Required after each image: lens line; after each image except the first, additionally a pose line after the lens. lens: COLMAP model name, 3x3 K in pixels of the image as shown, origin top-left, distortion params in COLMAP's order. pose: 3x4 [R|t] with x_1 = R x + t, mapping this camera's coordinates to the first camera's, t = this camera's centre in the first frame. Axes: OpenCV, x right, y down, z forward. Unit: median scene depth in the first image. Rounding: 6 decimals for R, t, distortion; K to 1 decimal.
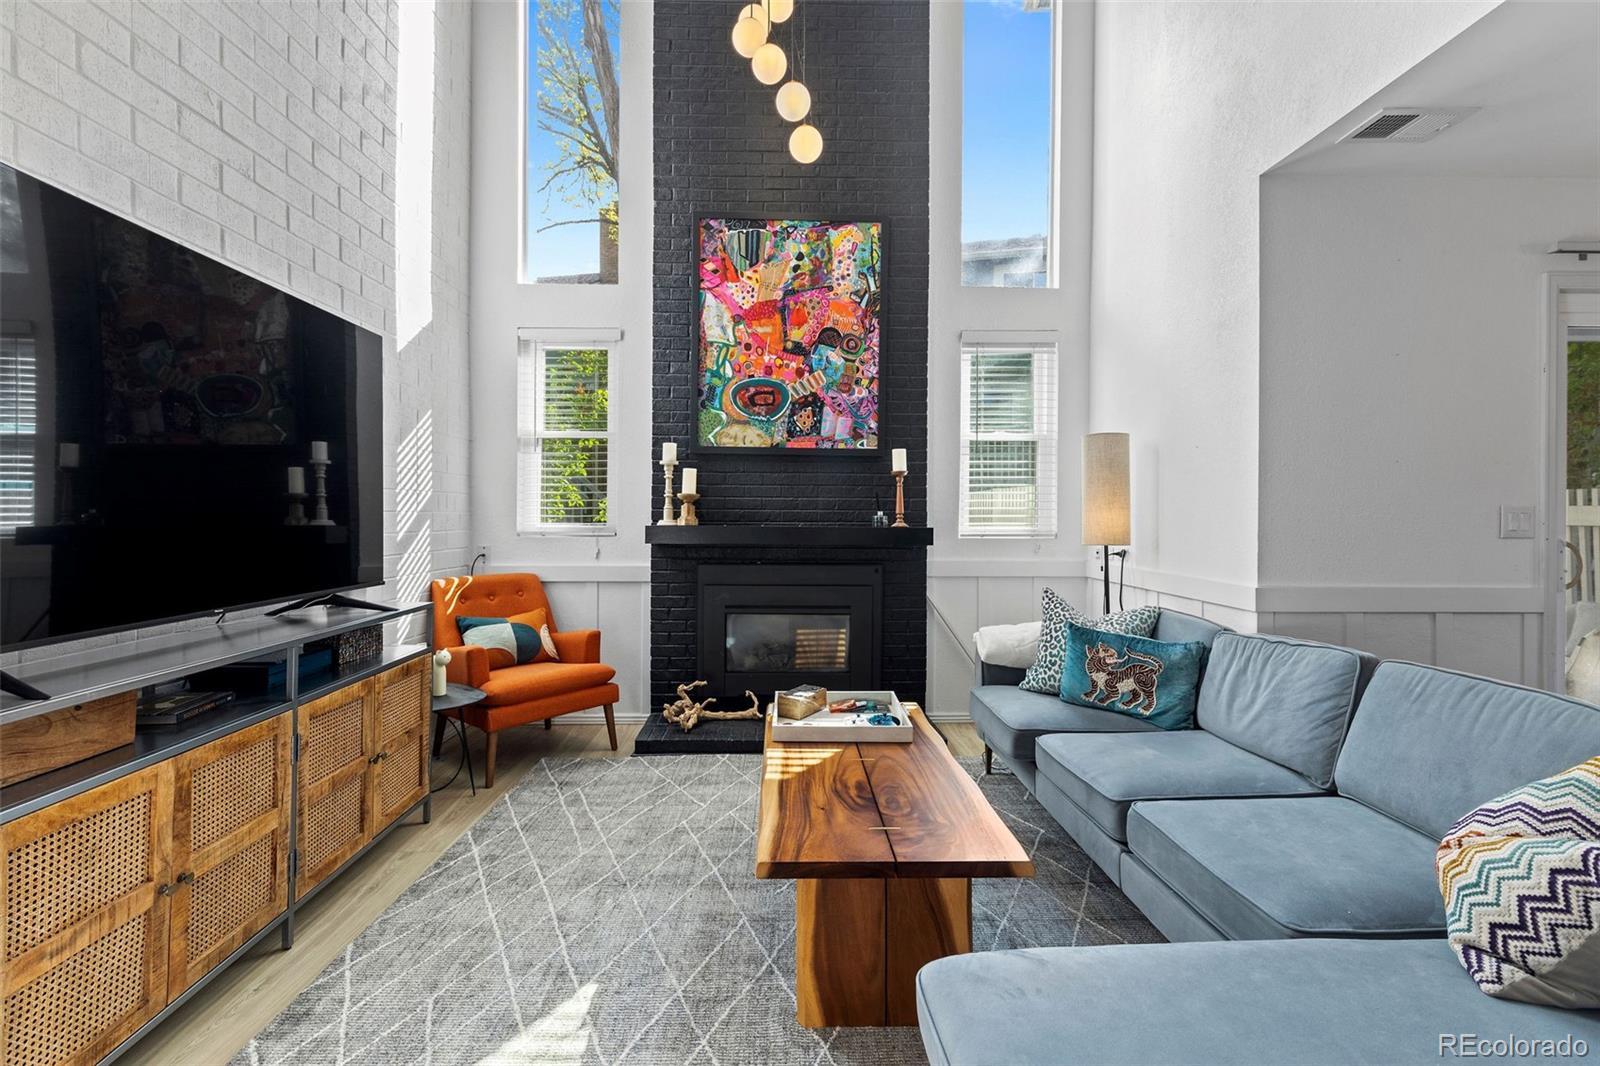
lens RADIAL K [[722.4, 0, 807.8], [0, 722.4, 526.3], [0, 0, 1]] dist [0.002679, -0.000298]
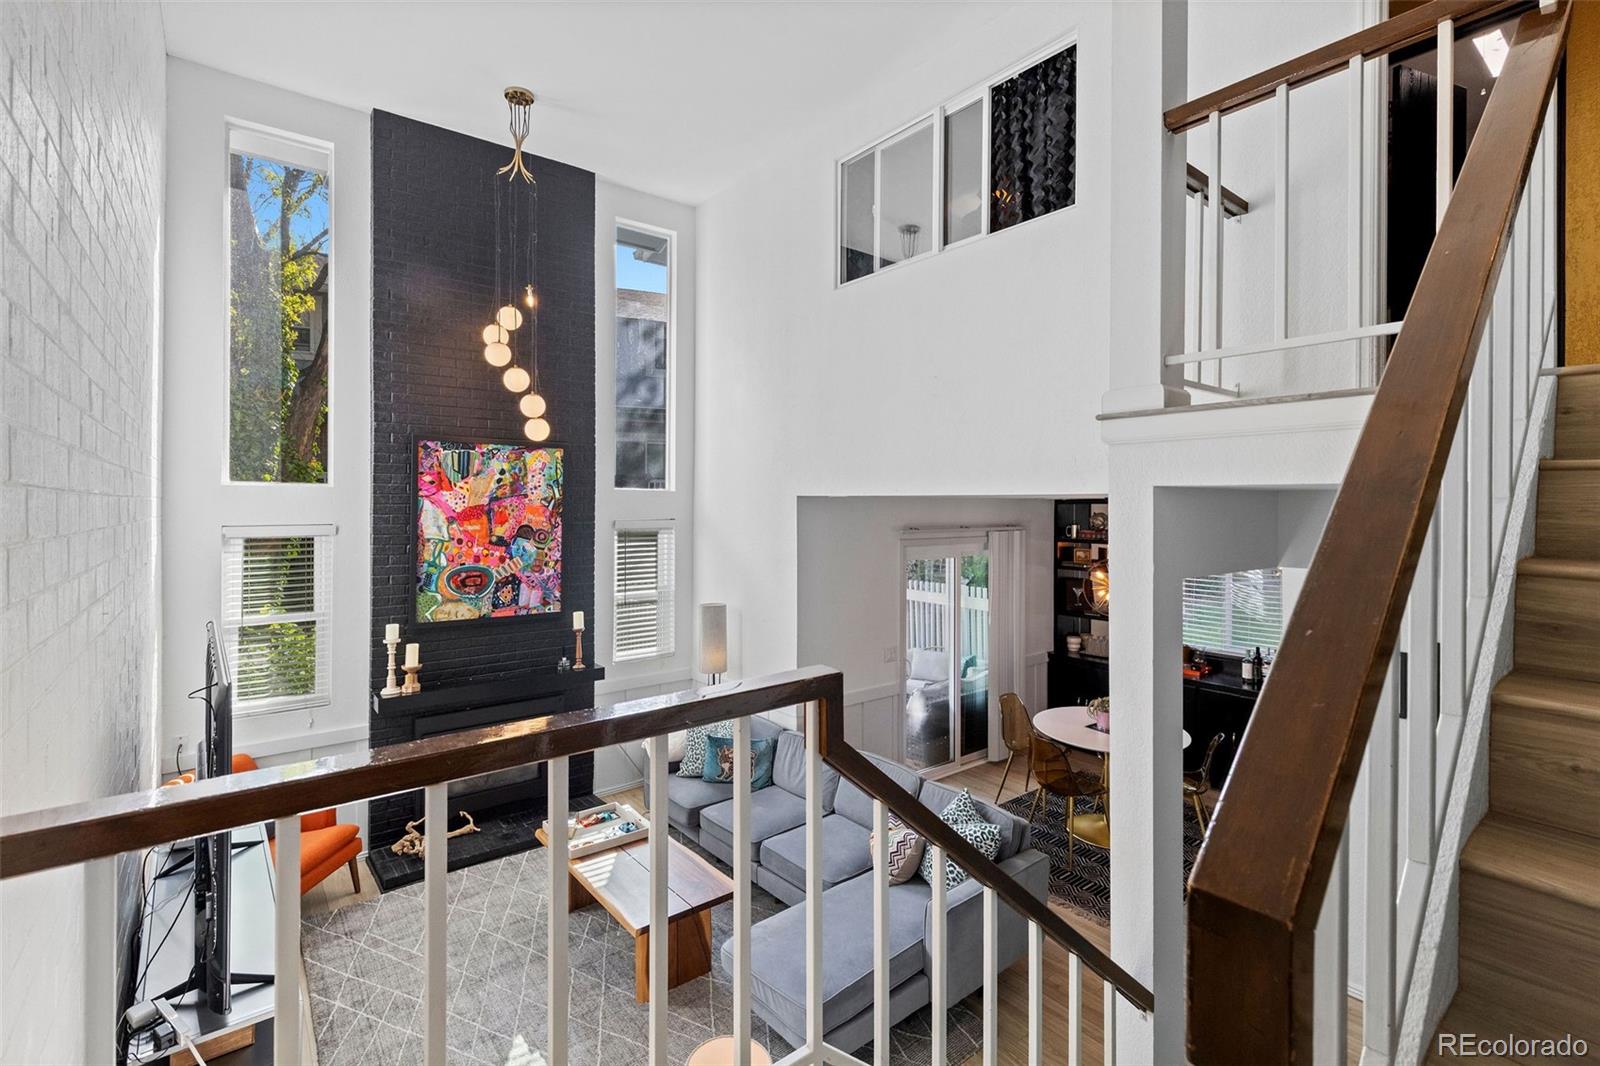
lens RADIAL K [[719.8, 0, 816.4], [0, 719.8, 505.5], [0, 0, 1]] dist [0.003416, -0.000177]
pose [[0.787211, 0.004246, 0.616669, -0.373006], [0.003024, 0.999938, -0.010745, -0.296238], [-0.616676, 0.010324, 0.787149, -0.397417]]
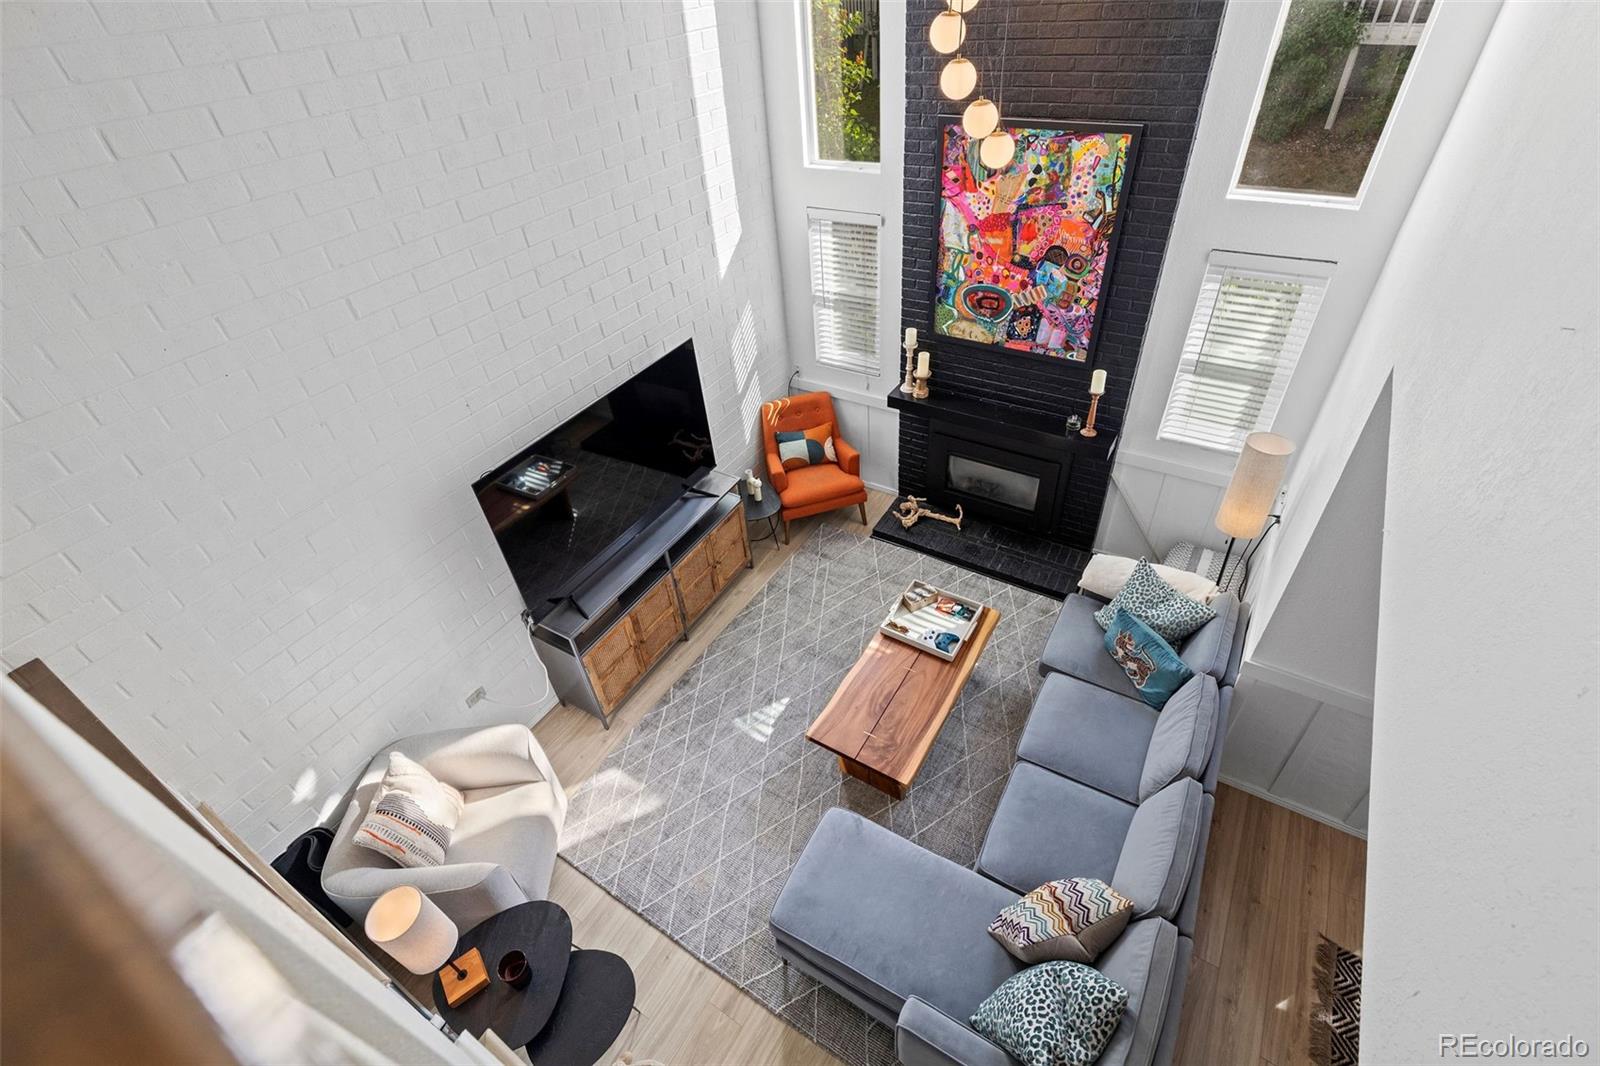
lens RADIAL K [[719.8, 0, 816.4], [0, 719.8, 505.5], [0, 0, 1]] dist [0.003416, -0.000177]
pose [[0.834266, 0.298476, -0.463587, 0.328685], [0.063498, 0.783197, 0.618523, -0.641197], [0.547694, -0.545449, 0.634442, -0.033303]]
